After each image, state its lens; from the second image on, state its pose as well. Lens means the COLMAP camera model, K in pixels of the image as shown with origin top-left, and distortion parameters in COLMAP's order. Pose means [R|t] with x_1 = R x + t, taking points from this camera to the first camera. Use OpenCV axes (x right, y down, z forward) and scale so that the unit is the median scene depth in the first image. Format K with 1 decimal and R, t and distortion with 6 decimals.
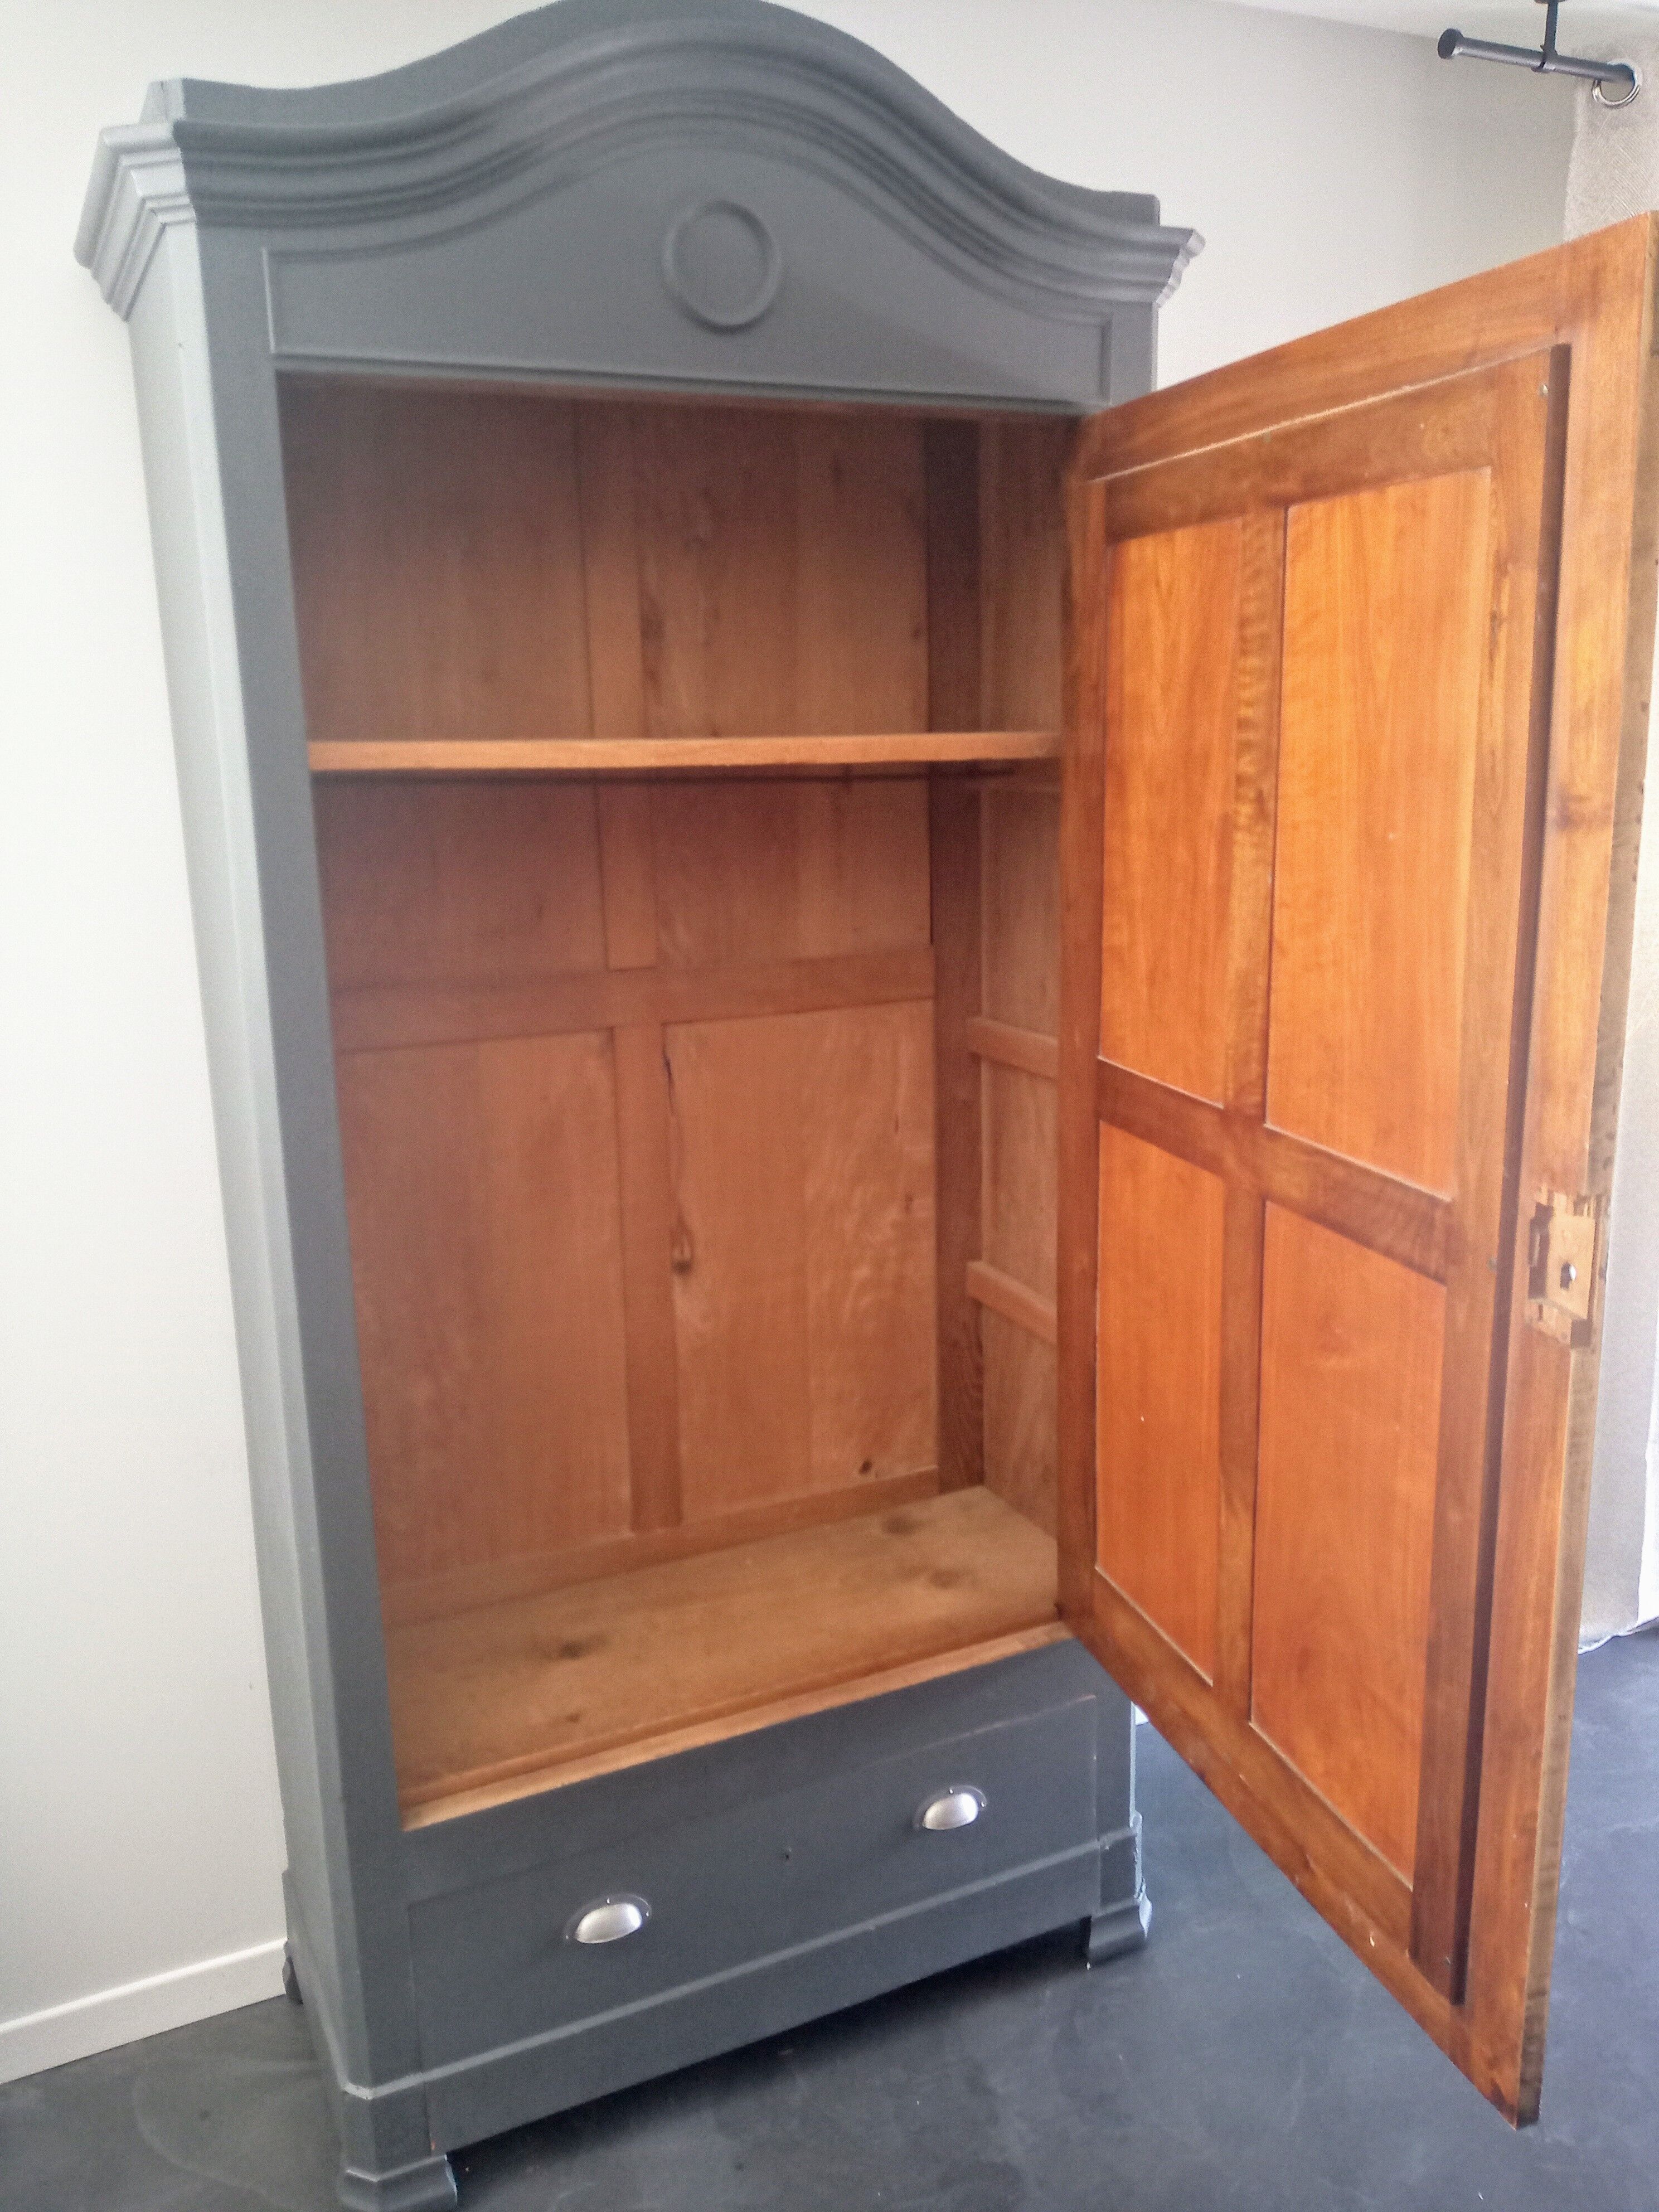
lens RADIAL K [[1757.4, 0, 829.5], [0, 1757.4, 1106.0], [0, 0, 1]] dist [-0.016175, -0.002280]
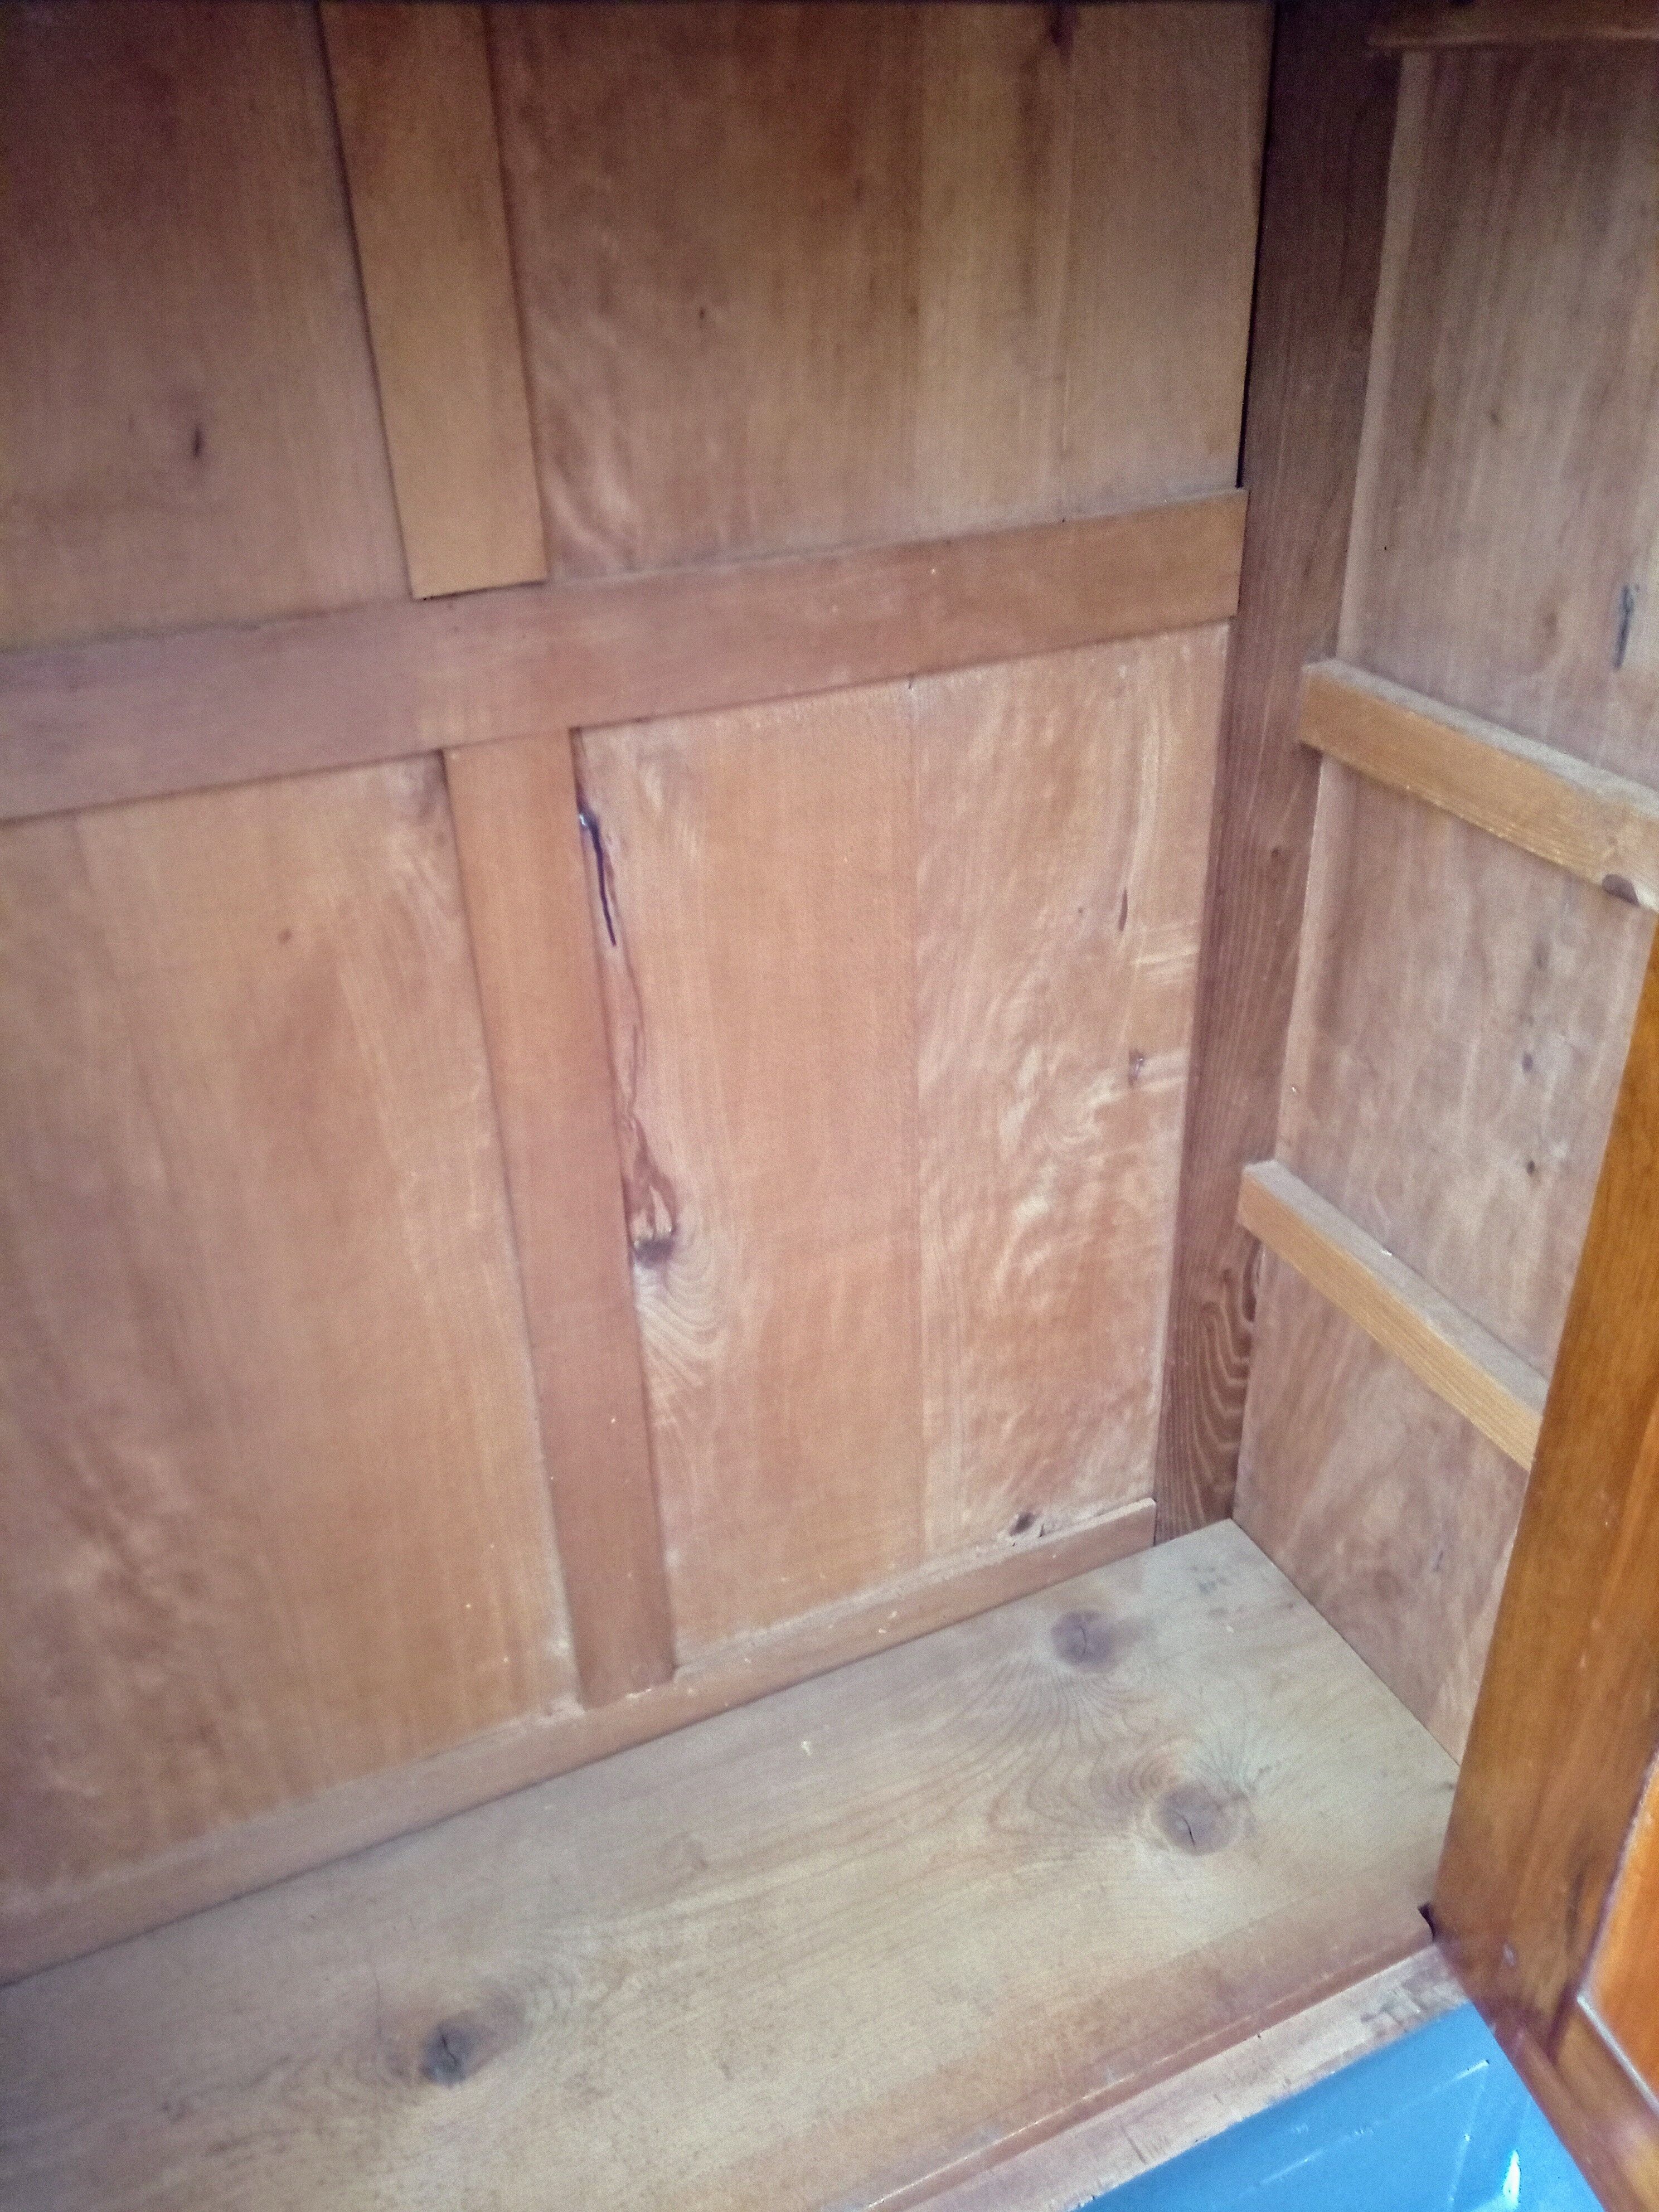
lens RADIAL K [[1740.7, 0, 829.5], [0, 1740.7, 1106.0], [0, 0, 1]] dist [0.075219, -0.111362]
pose [[0.999812, -0.001038, -0.019356, -0.028362], [0.007335, 0.944577, 0.328207, -0.090305], [0.017943, -0.328288, 0.944407, 0.569370]]
